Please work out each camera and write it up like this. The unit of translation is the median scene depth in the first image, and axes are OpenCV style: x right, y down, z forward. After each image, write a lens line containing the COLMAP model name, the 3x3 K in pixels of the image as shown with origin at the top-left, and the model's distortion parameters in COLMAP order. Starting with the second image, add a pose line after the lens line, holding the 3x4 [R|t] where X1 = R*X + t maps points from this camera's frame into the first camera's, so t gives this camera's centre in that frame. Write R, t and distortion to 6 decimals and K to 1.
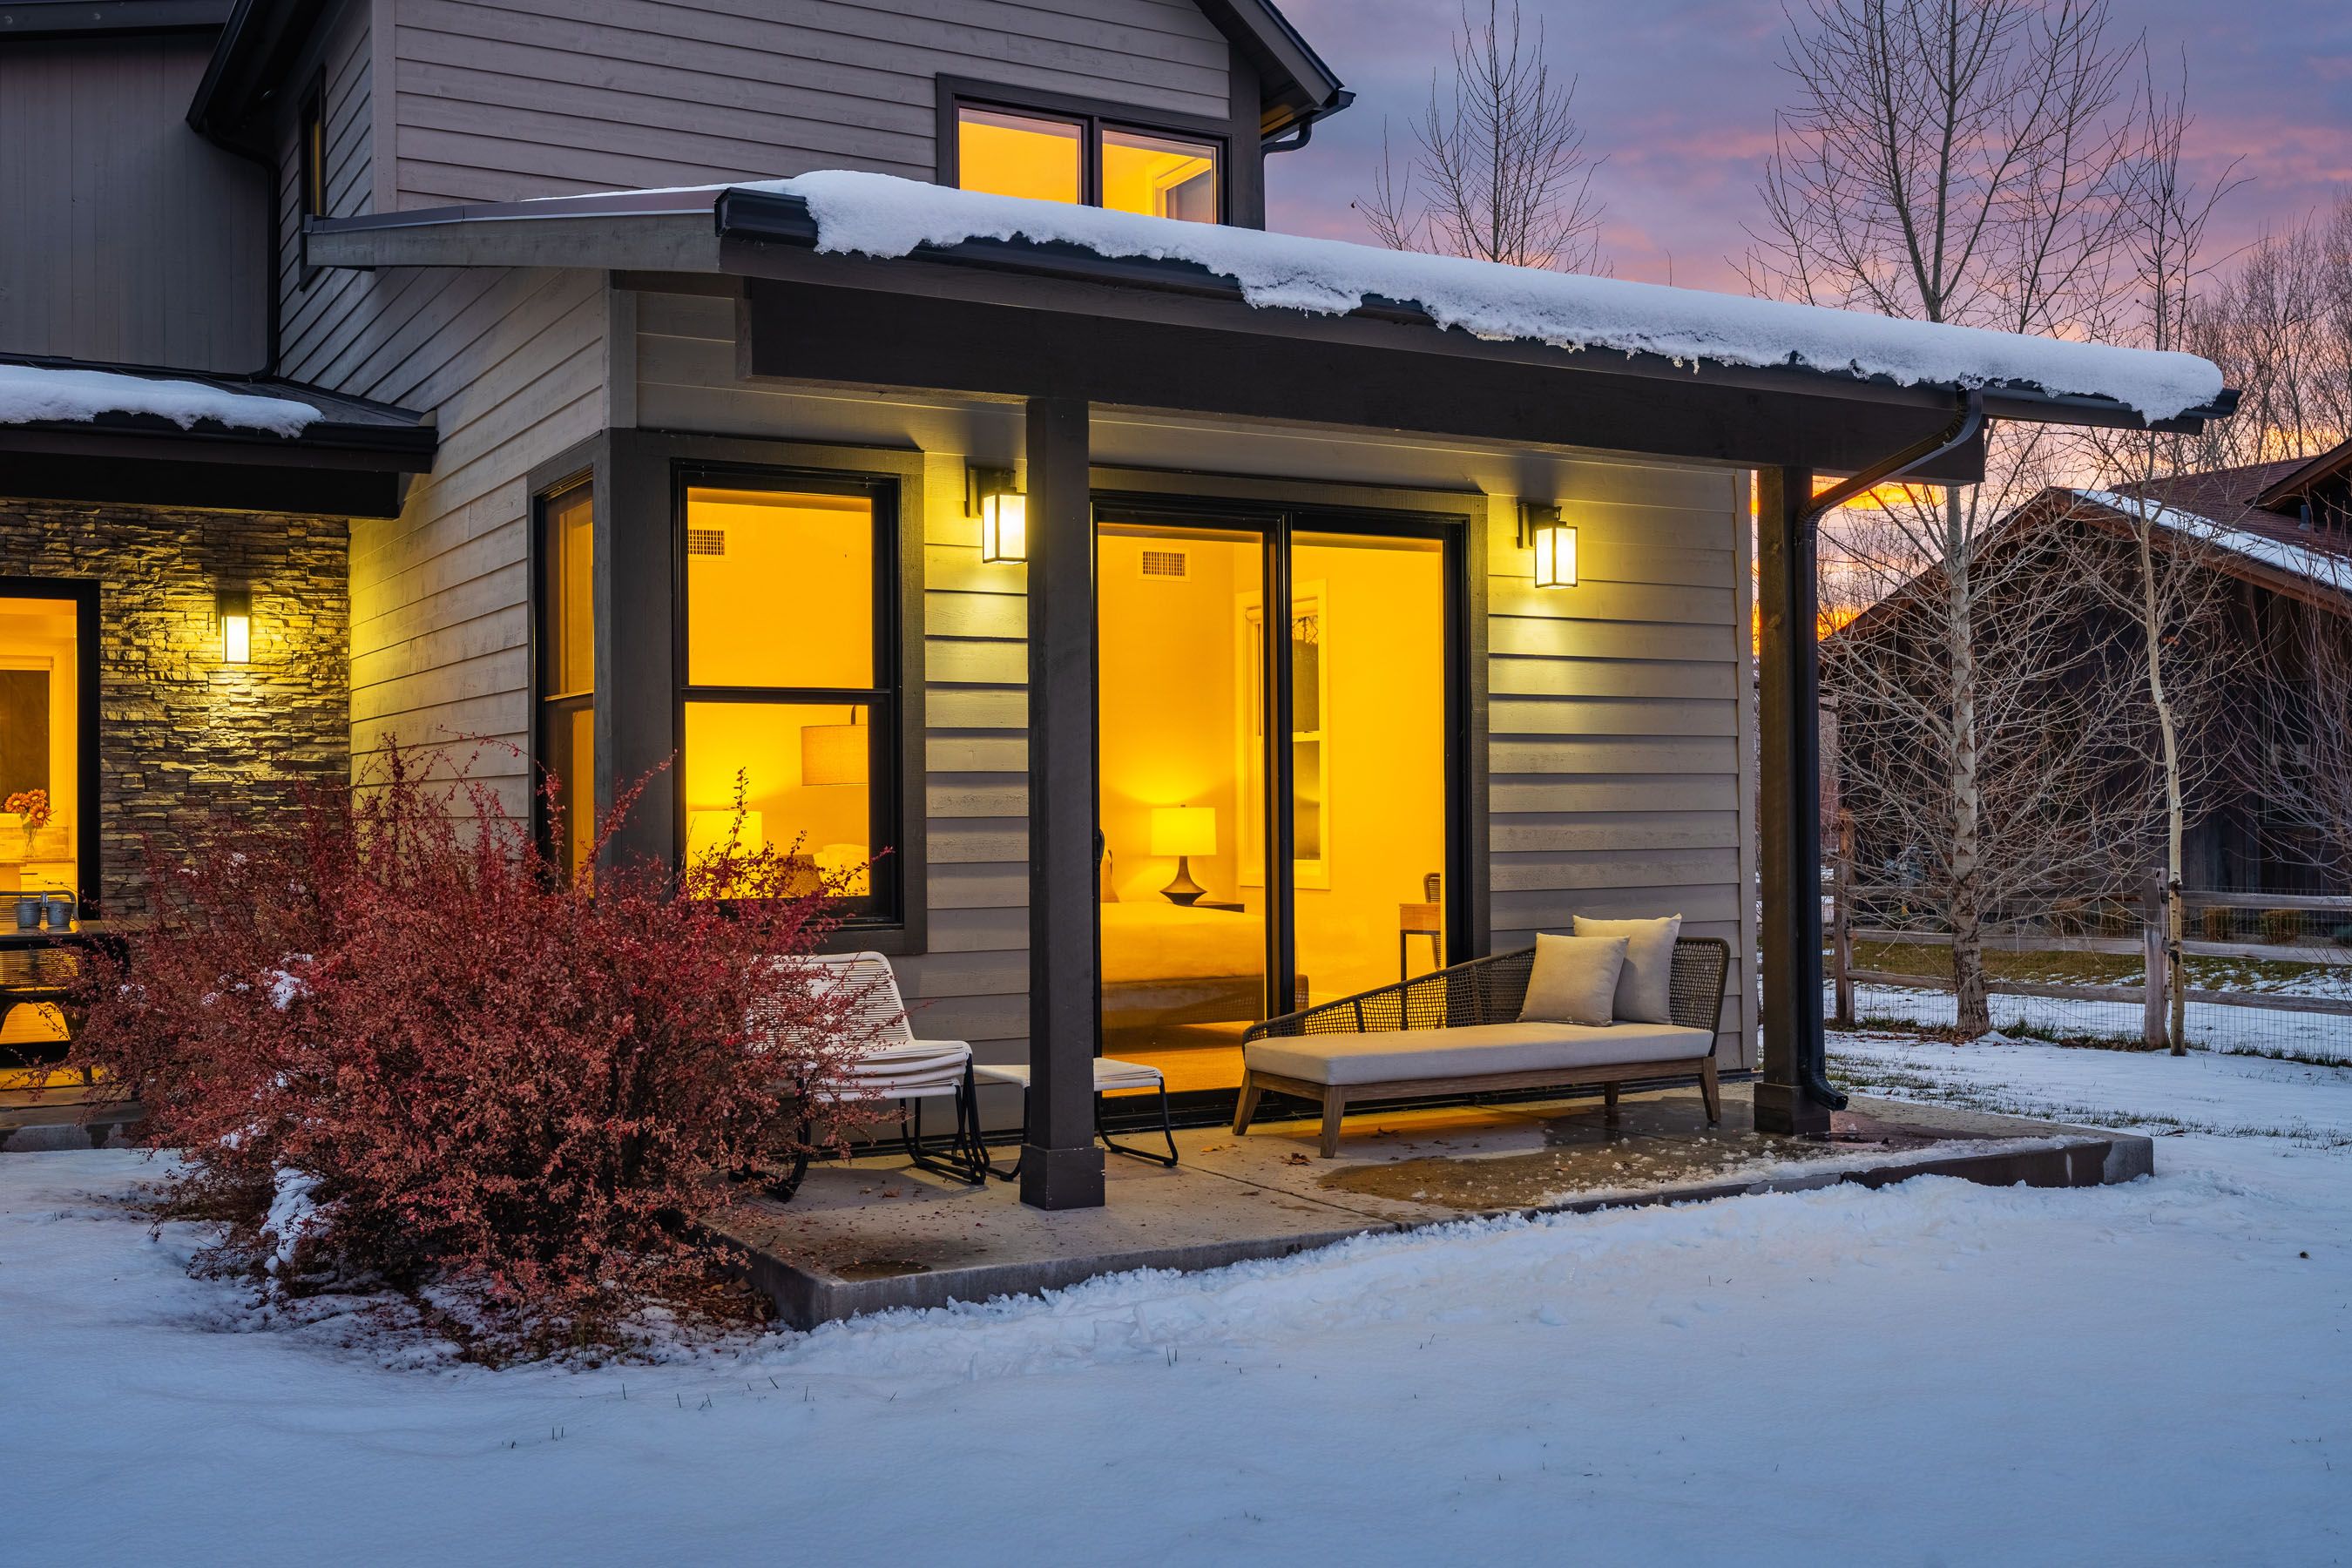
lens RADIAL K [[2339.6, 0, 1172.2], [0, 2339.6, 788.8], [0, 0, 1]] dist [0.005624, 0.000000]
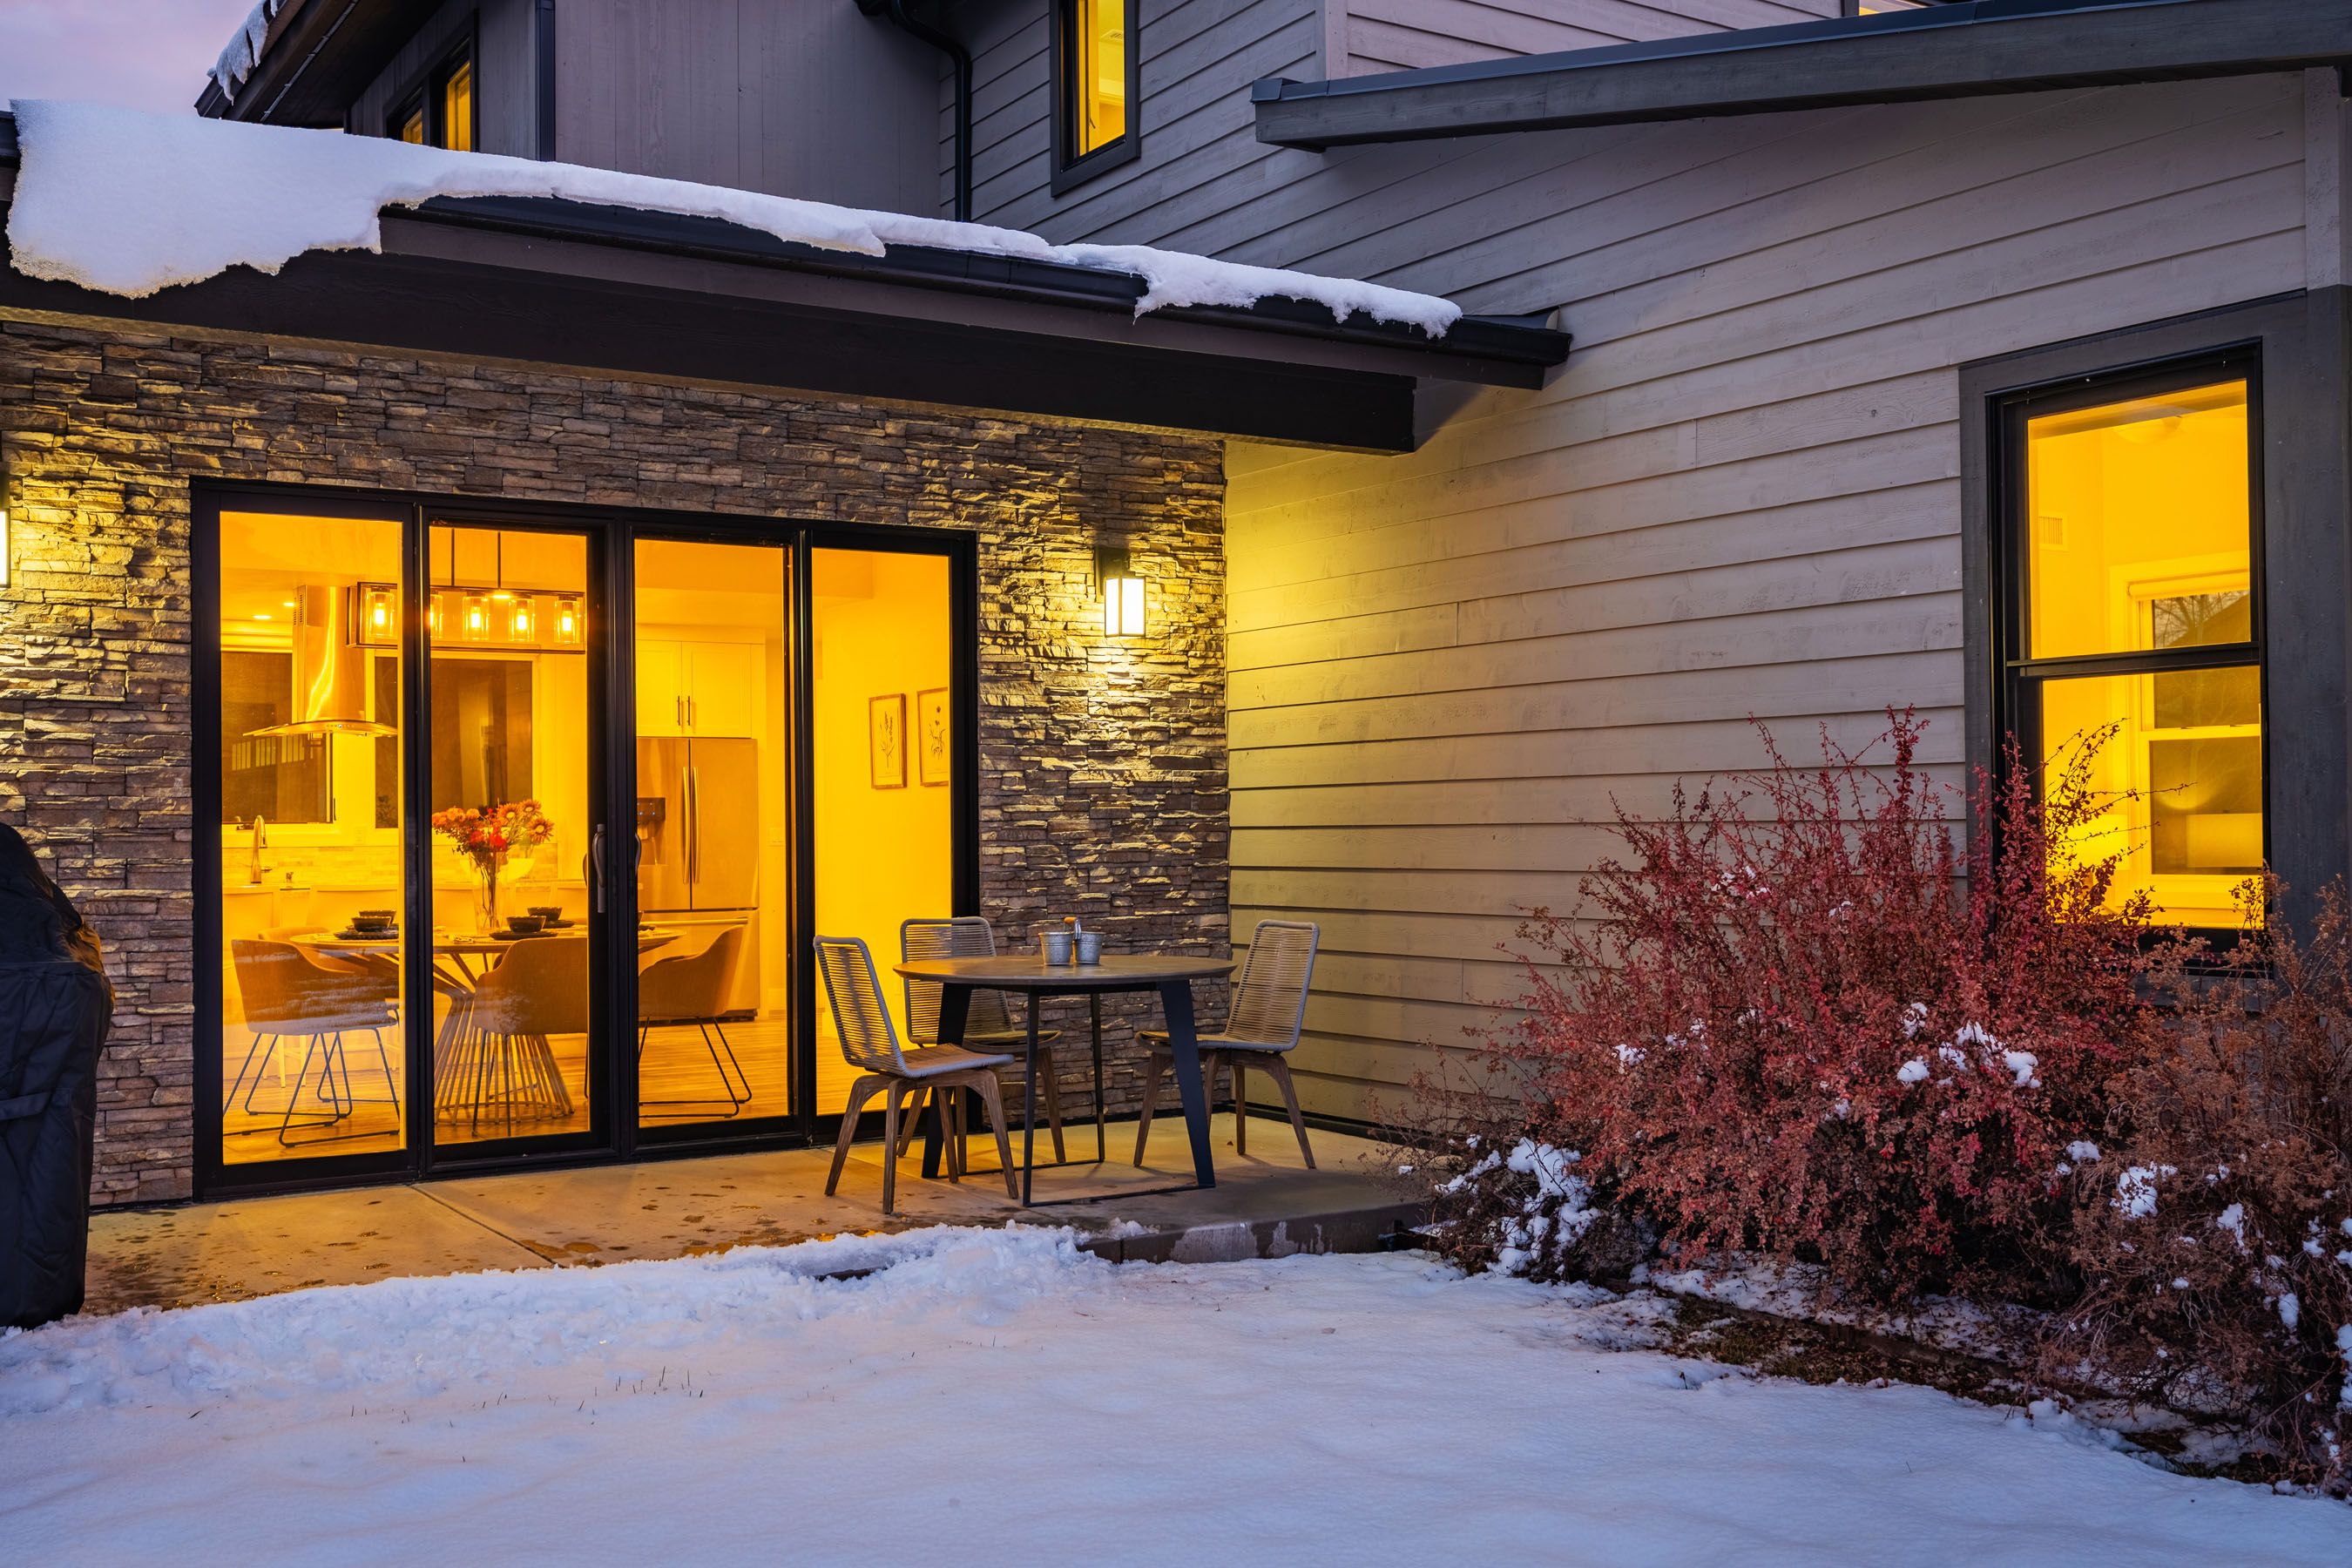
lens RADIAL K [[2339.6, 0, 1157.8], [0, 2339.6, 785.1], [0, 0, 1]] dist [0.005624, 0.000000]
pose [[0.998497, -0.001186, 0.054788, -0.562879], [0.001784, 0.999939, -0.010868, 0.008802], [-0.054772, 0.010949, 0.998439, 0.248728]]
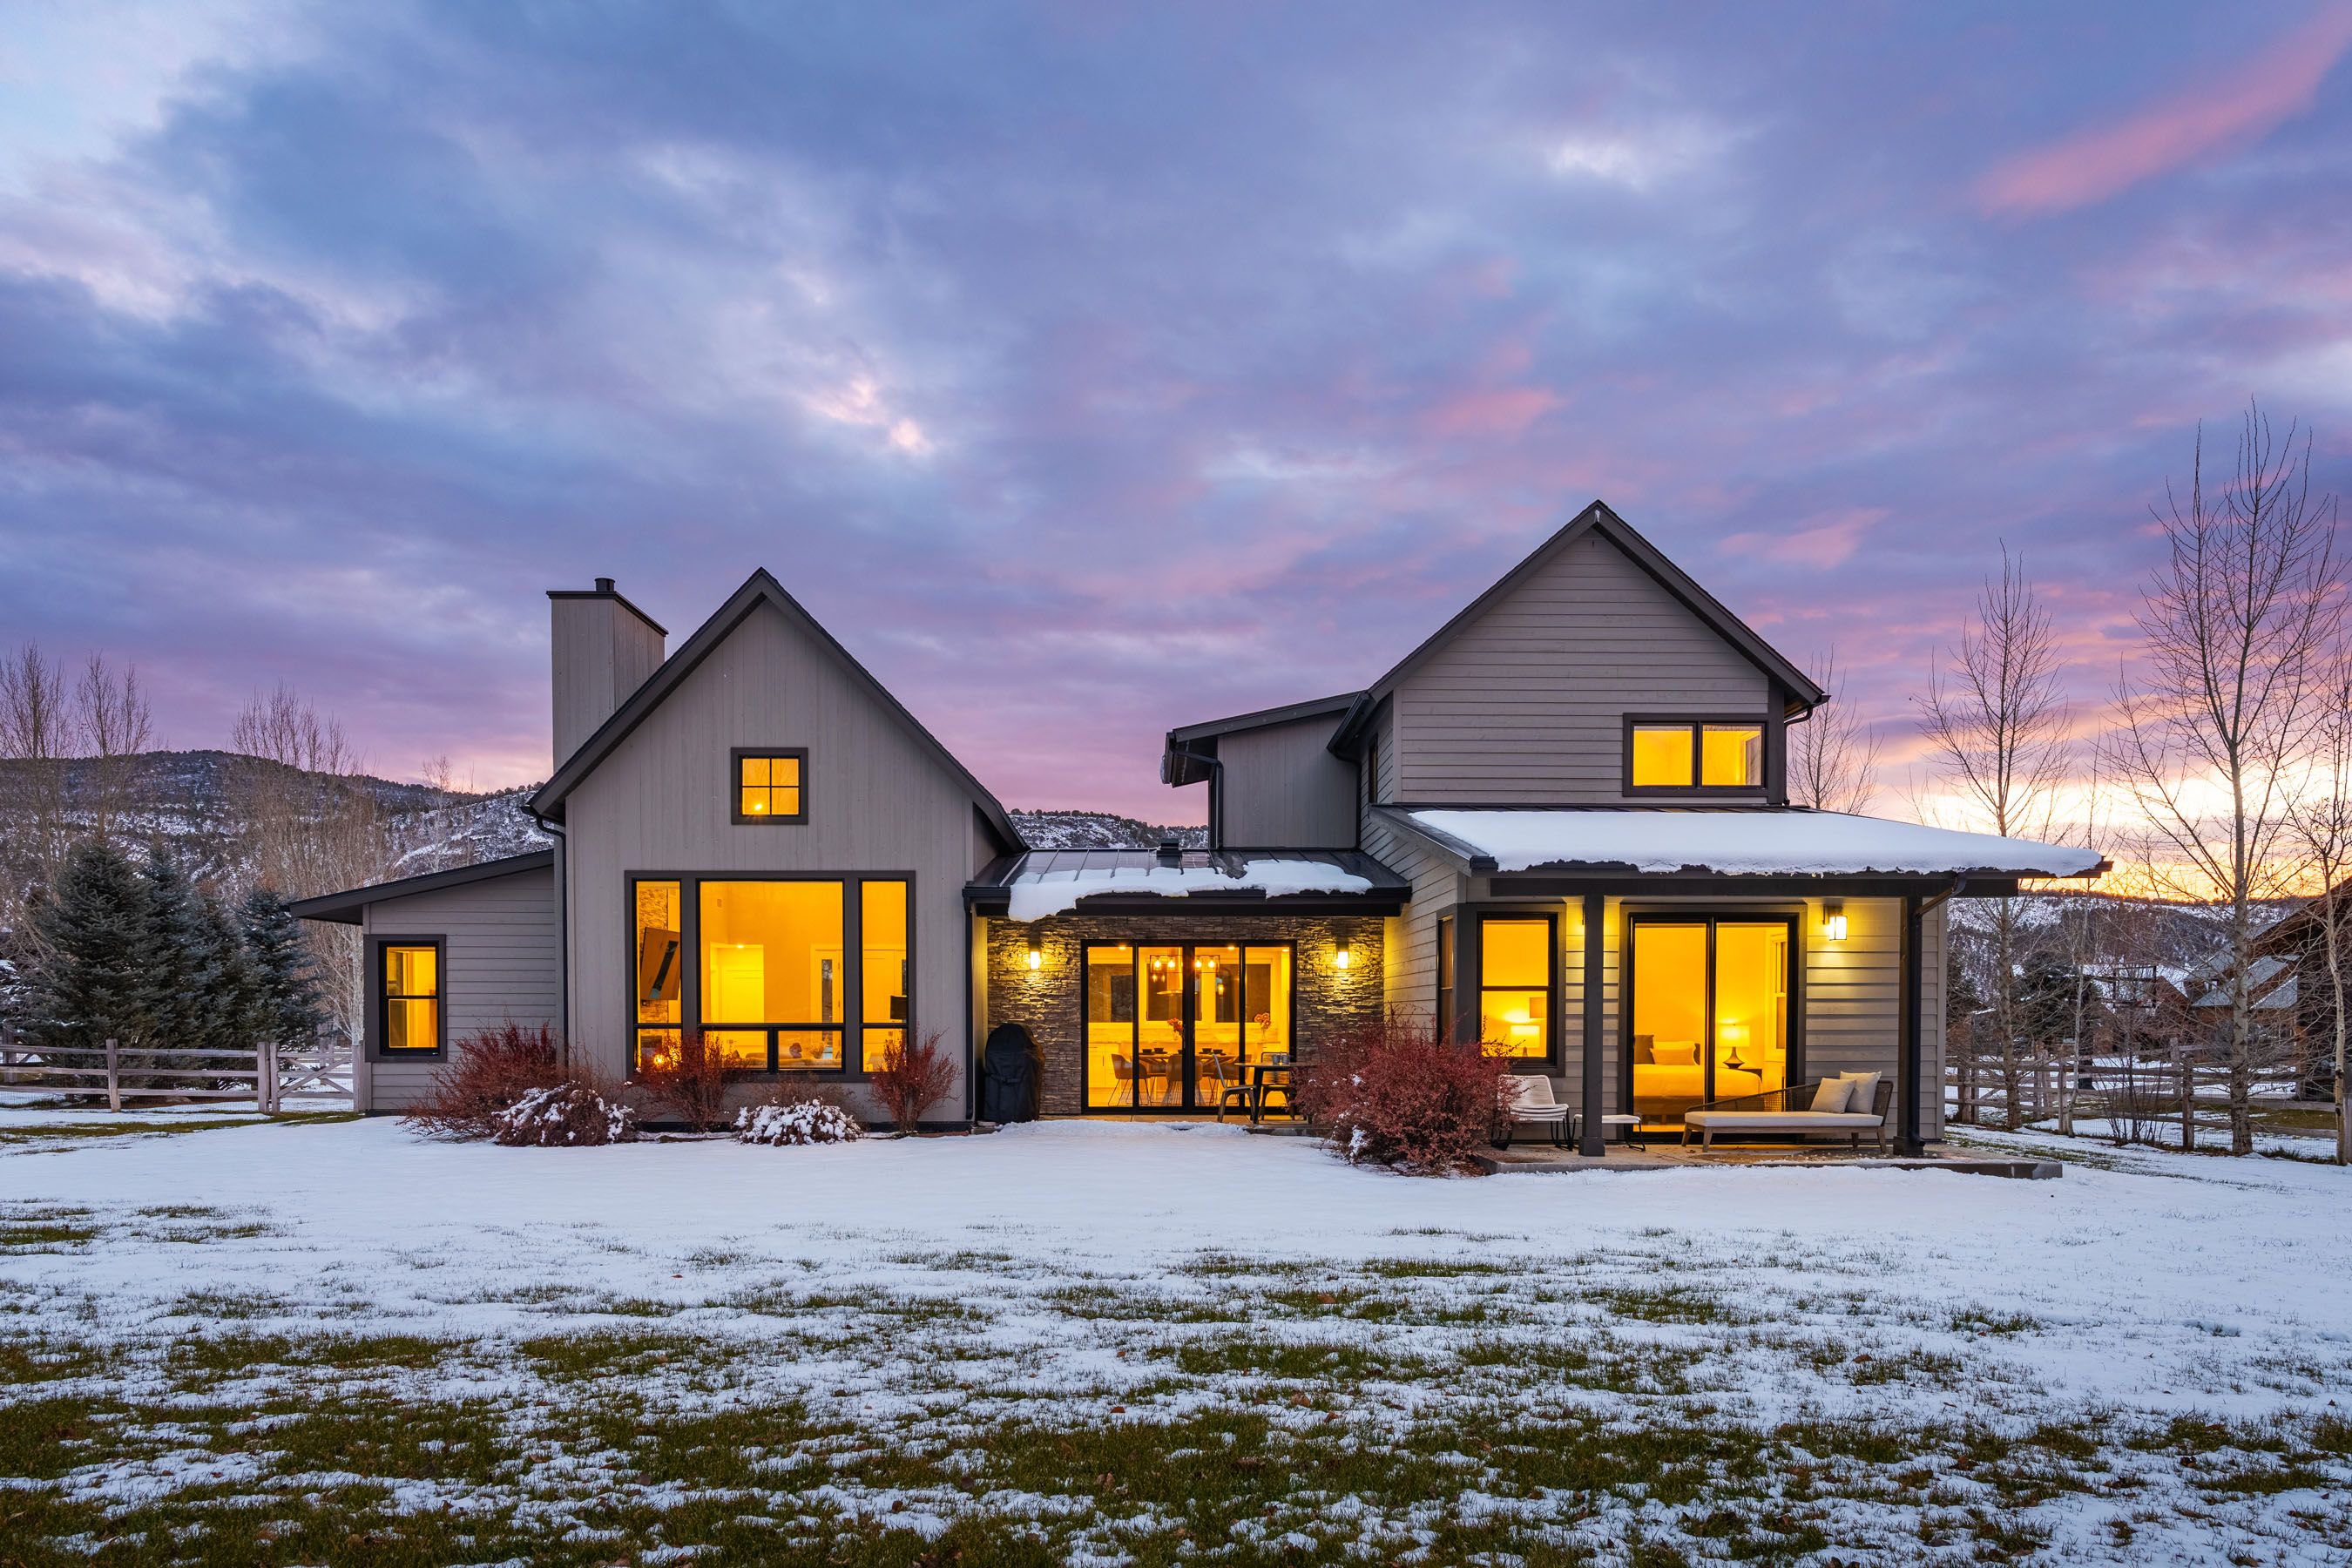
lens RADIAL K [[1525.8, 0, 1140.6], [0, 1525.8, 1059.1], [0, 0, 1]] dist [-0.004179, 0.001562]
pose [[0.872082, 0.019805, -0.488960, 0.332910], [-0.002102, 0.999323, 0.036728, -0.018540], [0.489356, -0.031002, 0.871533, -0.837102]]
